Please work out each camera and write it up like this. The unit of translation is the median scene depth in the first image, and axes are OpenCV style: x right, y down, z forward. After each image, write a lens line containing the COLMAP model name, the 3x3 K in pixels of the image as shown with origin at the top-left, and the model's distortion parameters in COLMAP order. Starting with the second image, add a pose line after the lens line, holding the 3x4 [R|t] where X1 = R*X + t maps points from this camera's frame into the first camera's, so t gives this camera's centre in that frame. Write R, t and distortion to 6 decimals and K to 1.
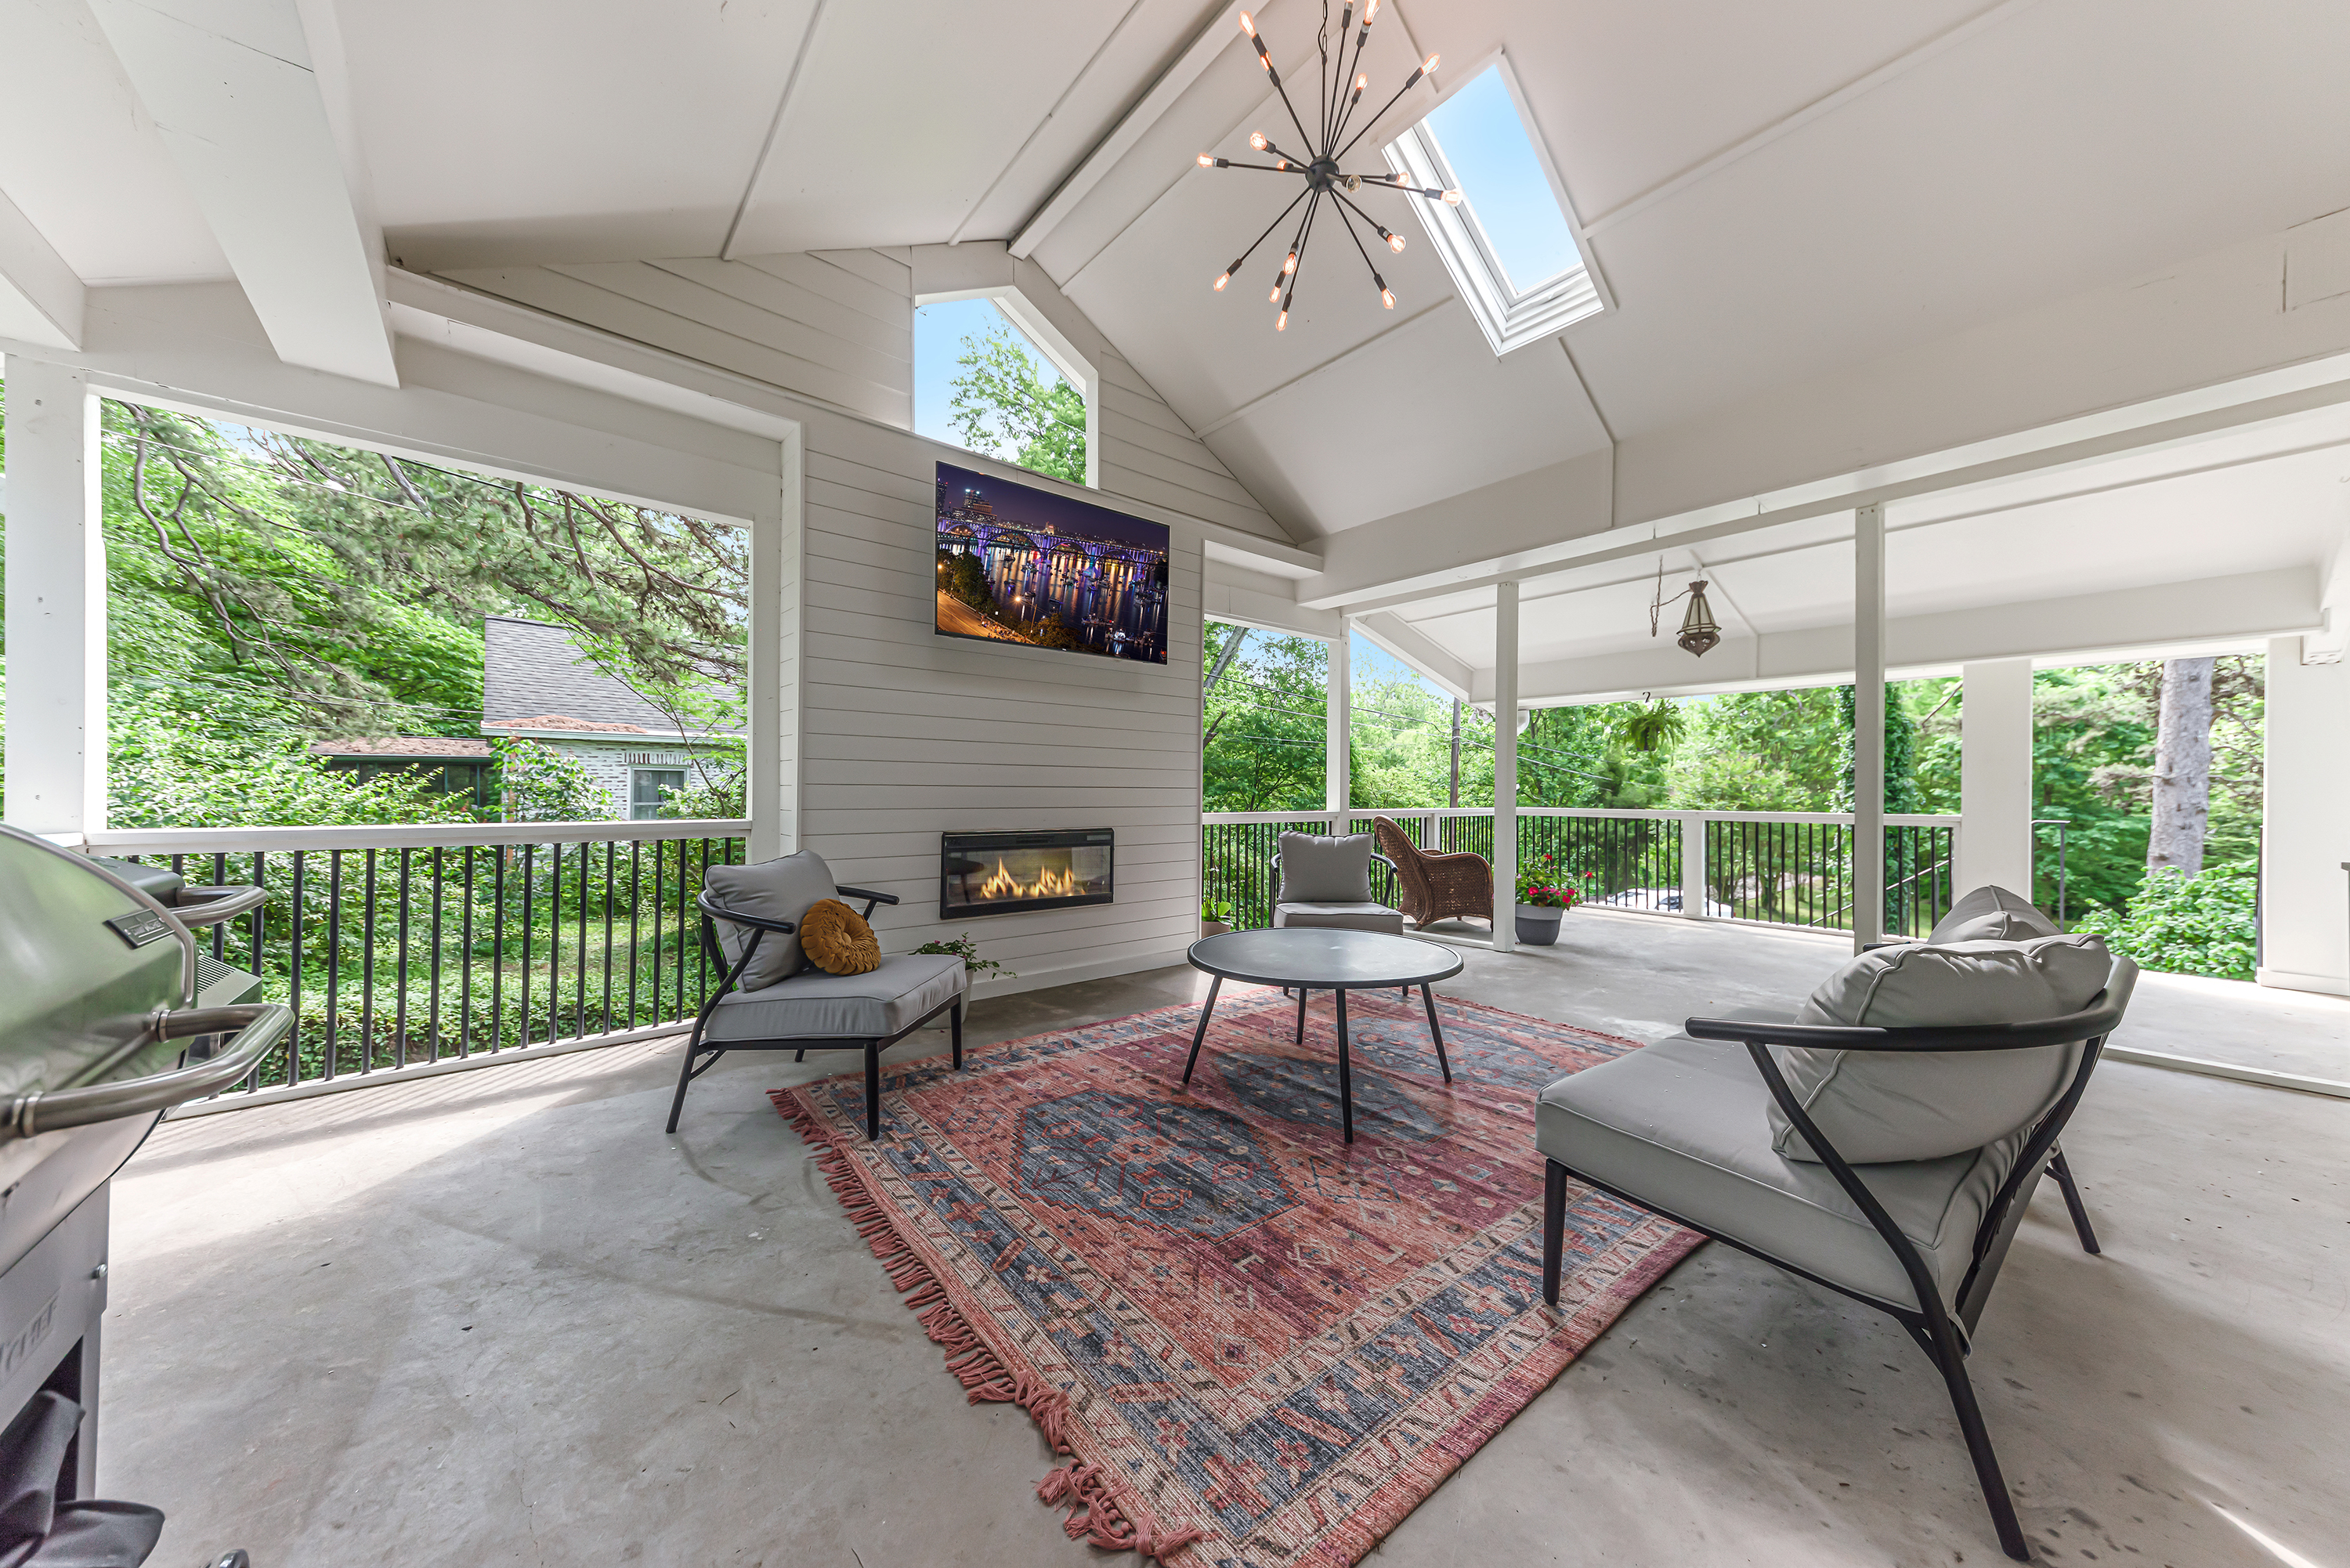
lens RADIAL K [[803.2, 0, 1184.3], [0, 803.2, 783.0], [0, 0, 1]] dist [0.013629, -0.000028]
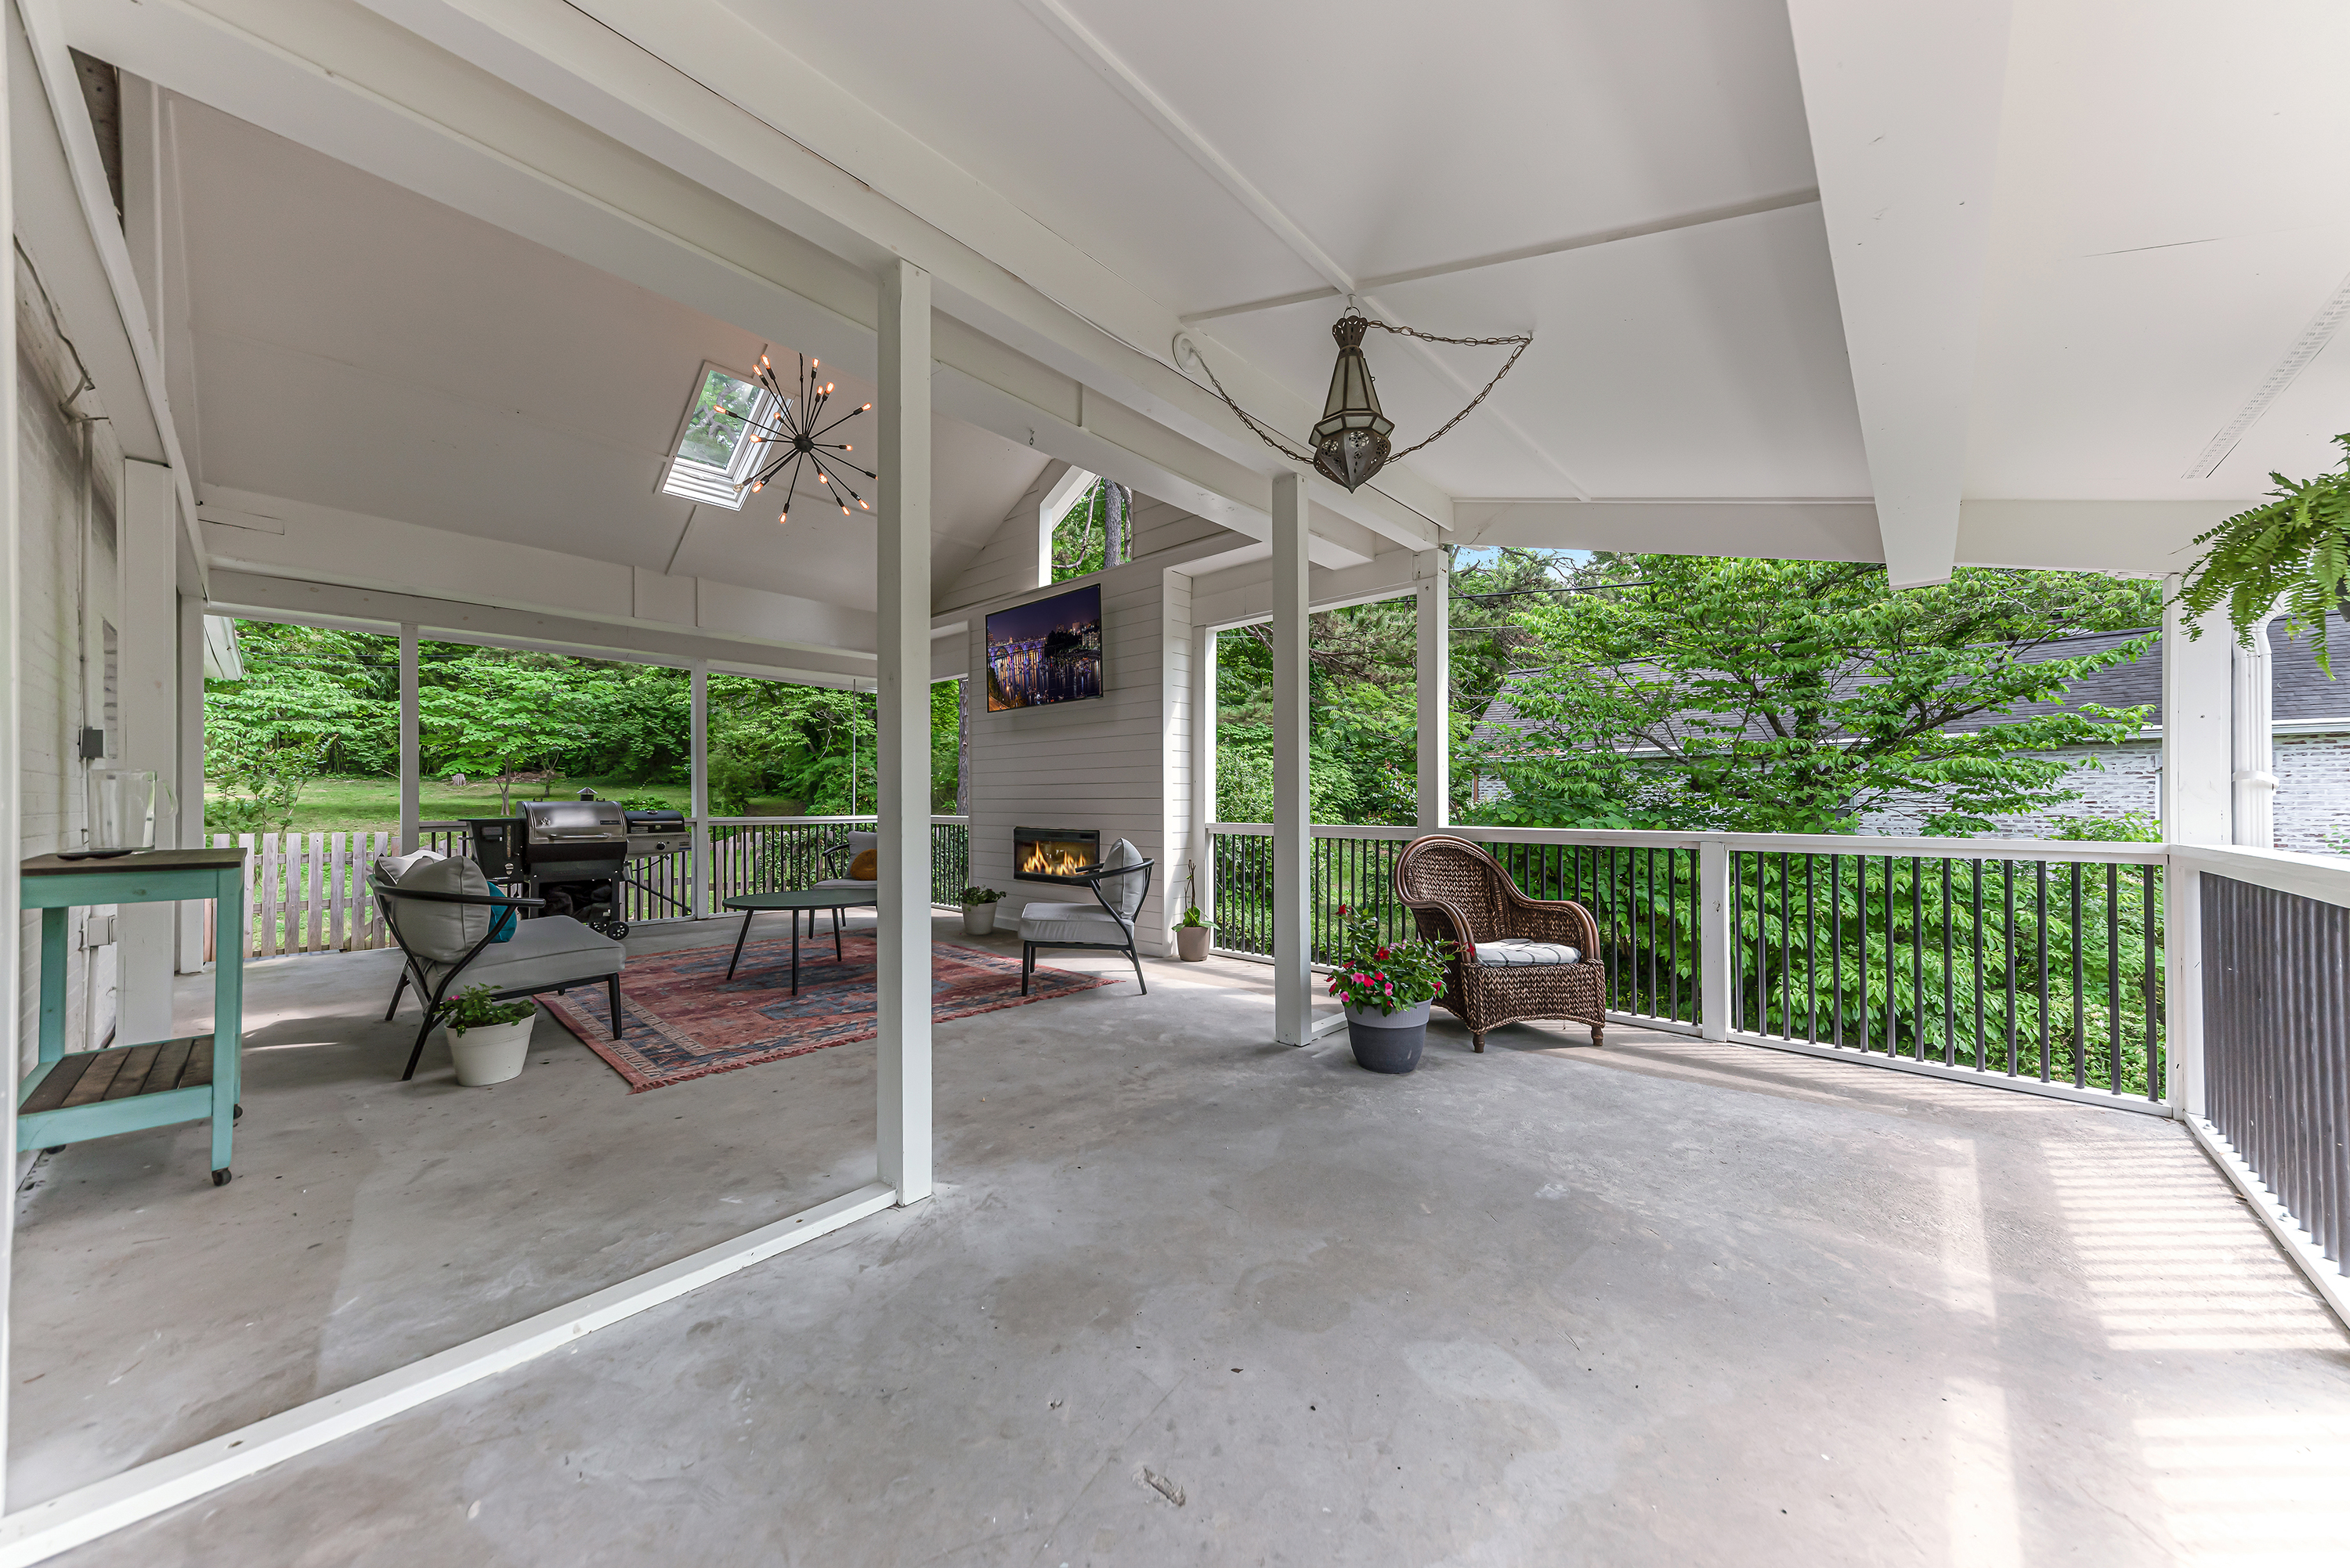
lens RADIAL K [[803.2, 0, 1184.3], [0, 803.2, 783.0], [0, 0, 1]] dist [0.013629, -0.000028]
pose [[0.123028, -0.034535, -0.991802, 1.429520], [0.026010, 0.999163, -0.031565, 0.025721], [0.992062, -0.021913, 0.123823, 1.139723]]
